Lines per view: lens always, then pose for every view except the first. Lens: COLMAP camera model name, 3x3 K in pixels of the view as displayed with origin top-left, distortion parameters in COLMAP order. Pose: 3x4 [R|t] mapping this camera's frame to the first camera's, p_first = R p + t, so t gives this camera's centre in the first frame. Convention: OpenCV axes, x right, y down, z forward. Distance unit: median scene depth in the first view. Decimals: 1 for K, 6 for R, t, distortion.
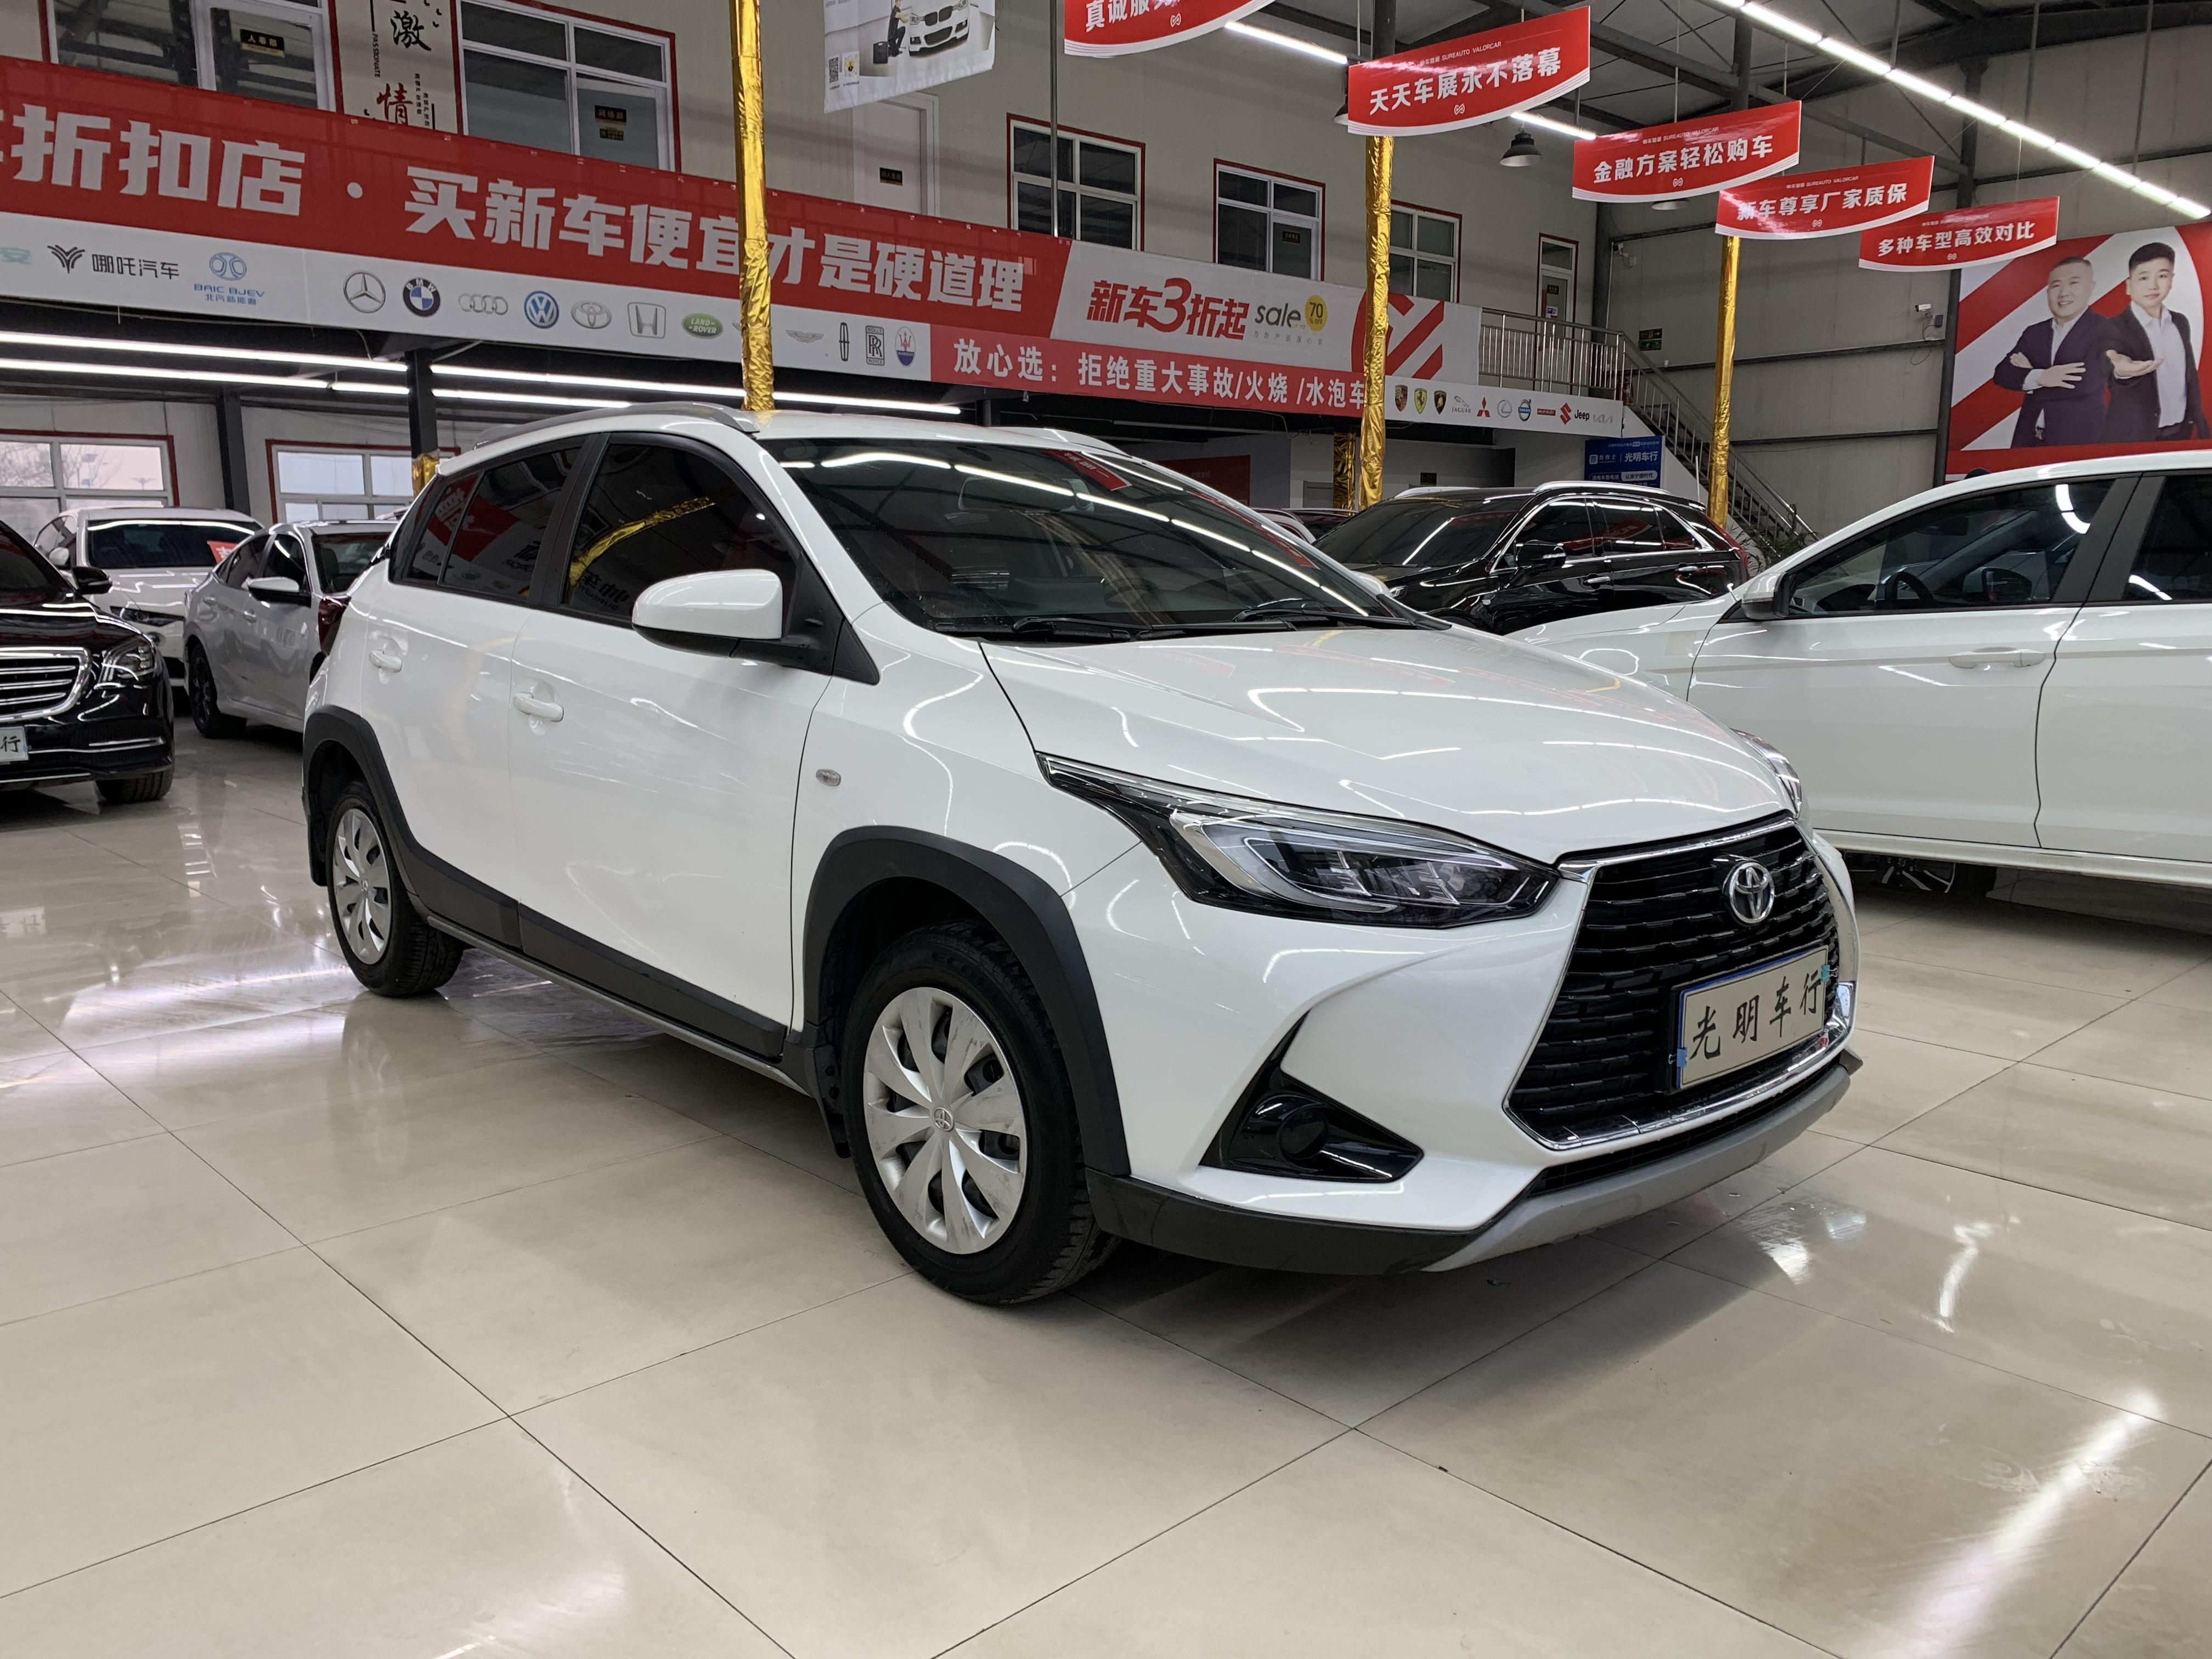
lens RADIAL K [[1679.1, 0, 1107.7], [0, 1679.1, 866.3], [0, 0, 1]] dist [-0.004651, -0.001872]
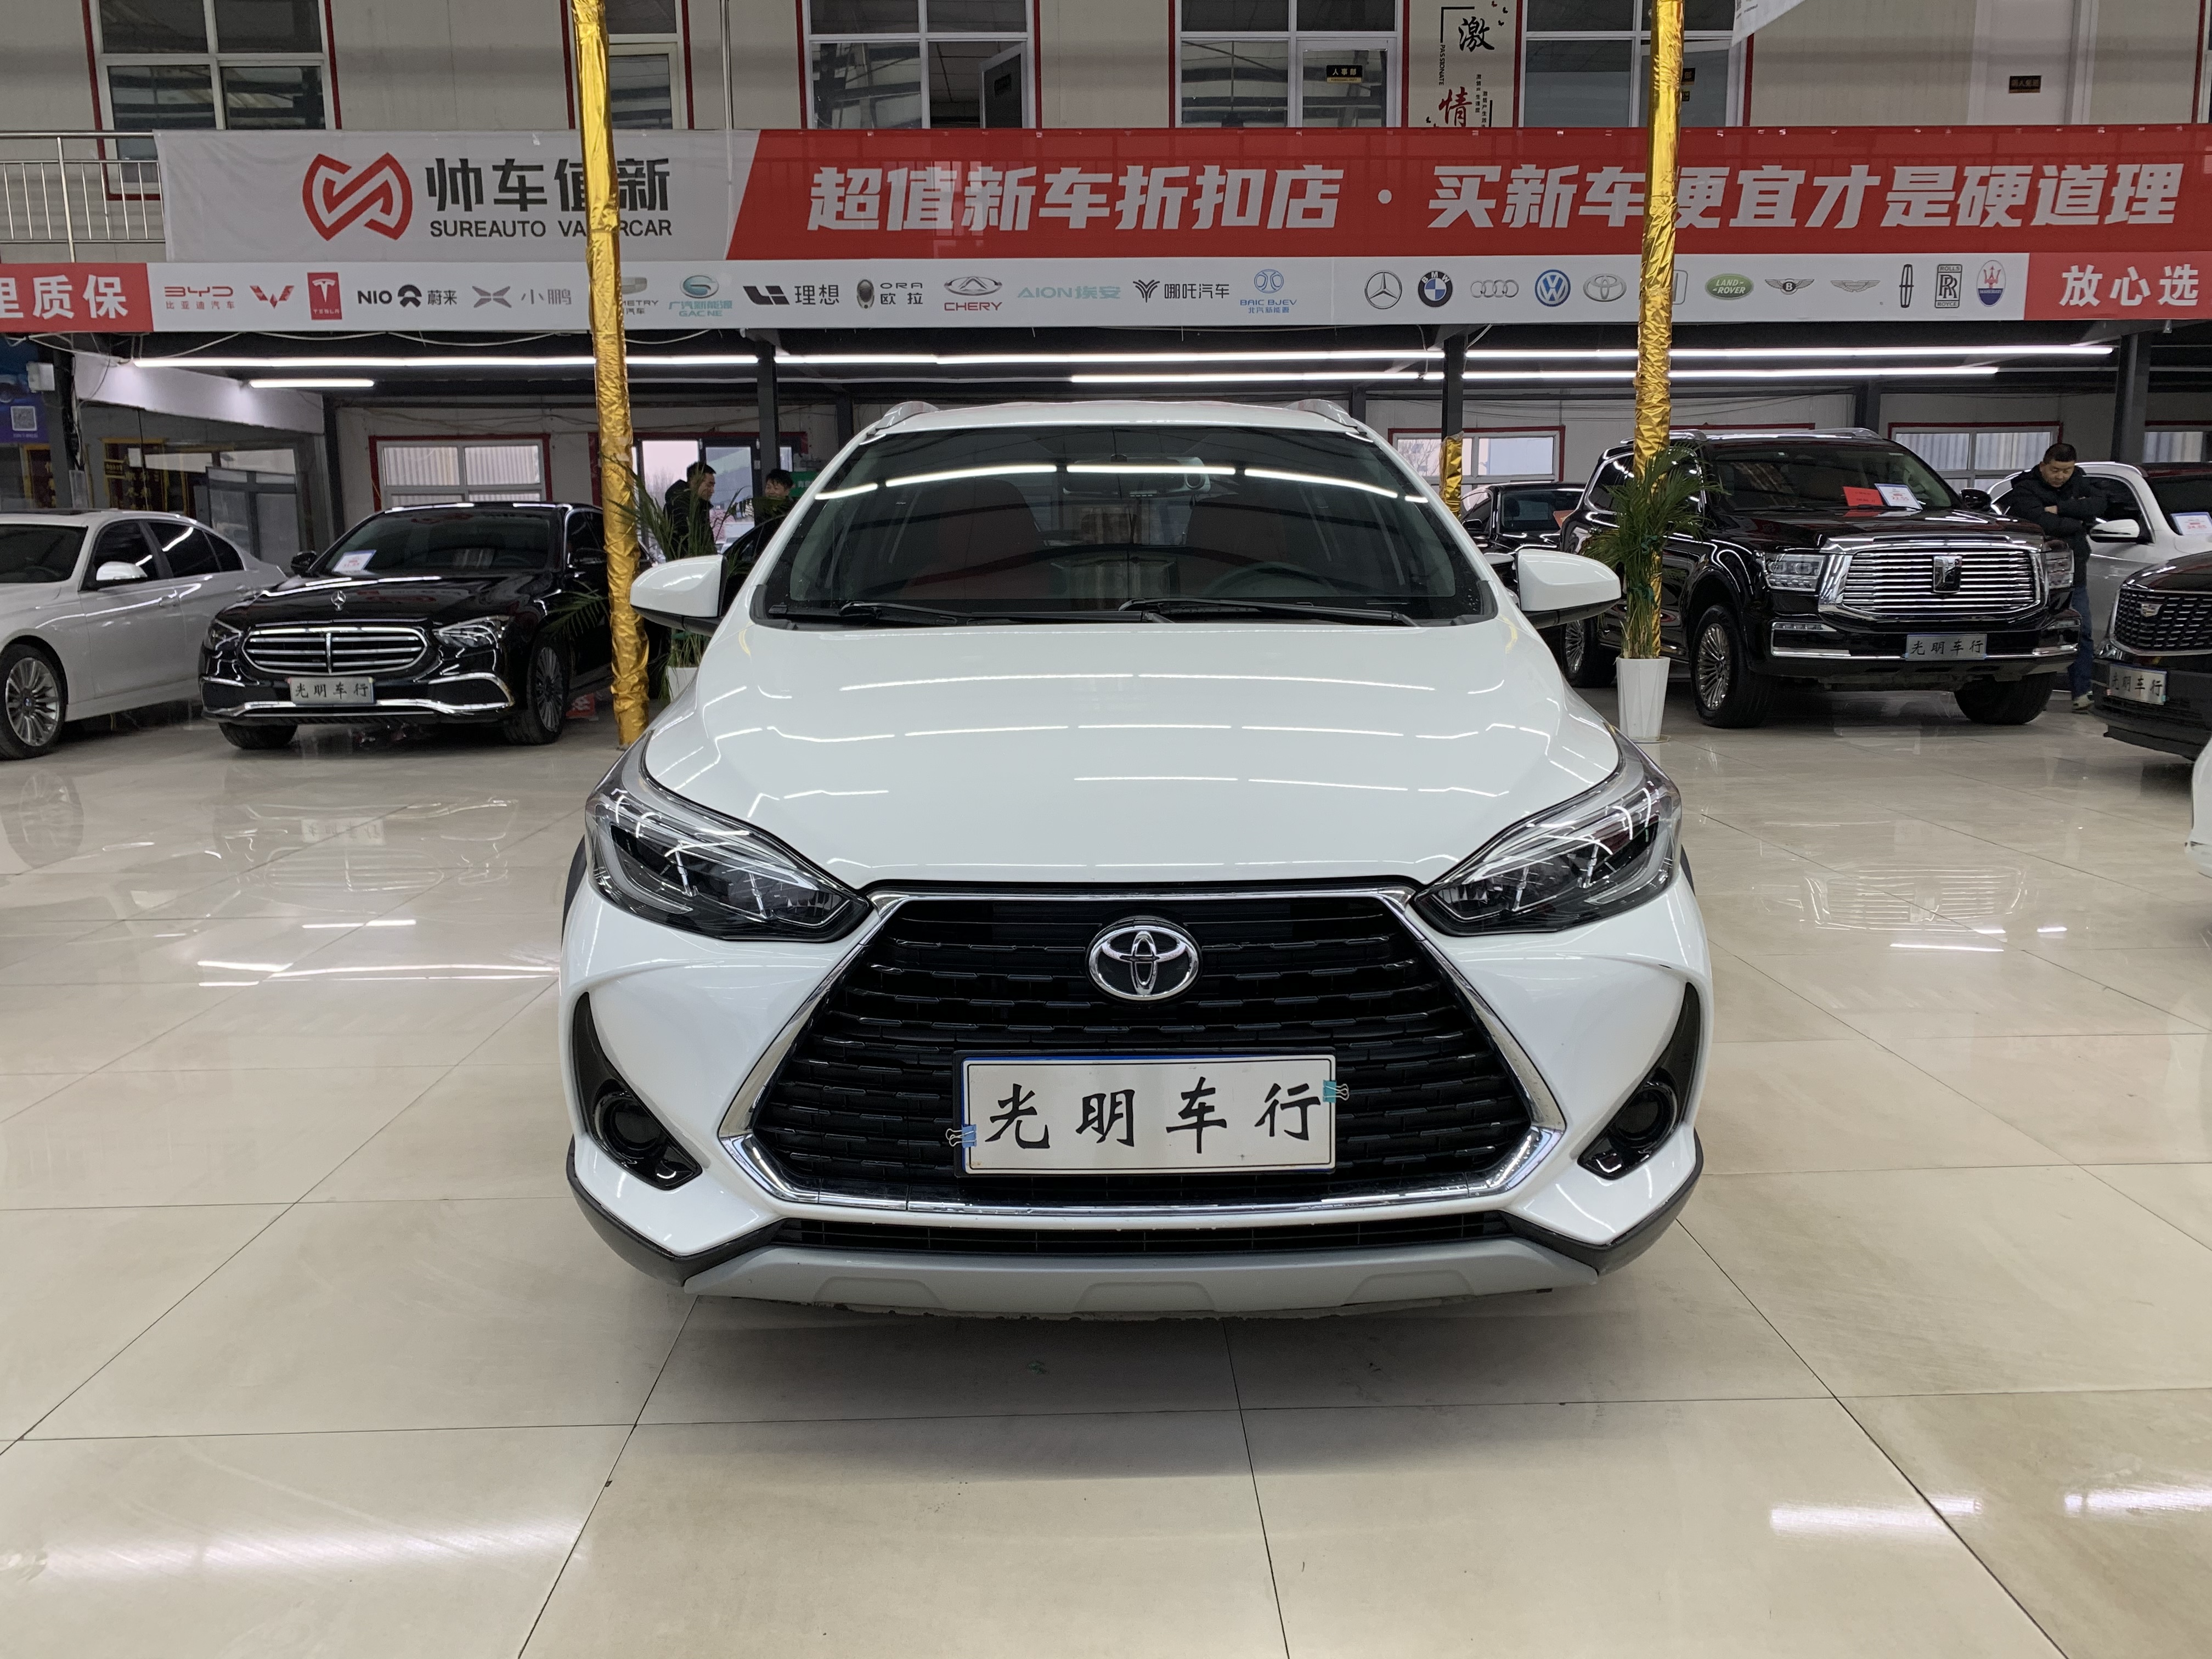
lens RADIAL K [[1705.1, 0, 1106.0], [0, 1705.1, 829.5], [0, 0, 1]] dist [-0.010608, 0.006607]
pose [[0.744994, 0.101761, -0.659264, 0.170285], [-0.106910, 0.993735, 0.032576, -0.013550], [0.658449, 0.046213, 0.751205, 0.070862]]
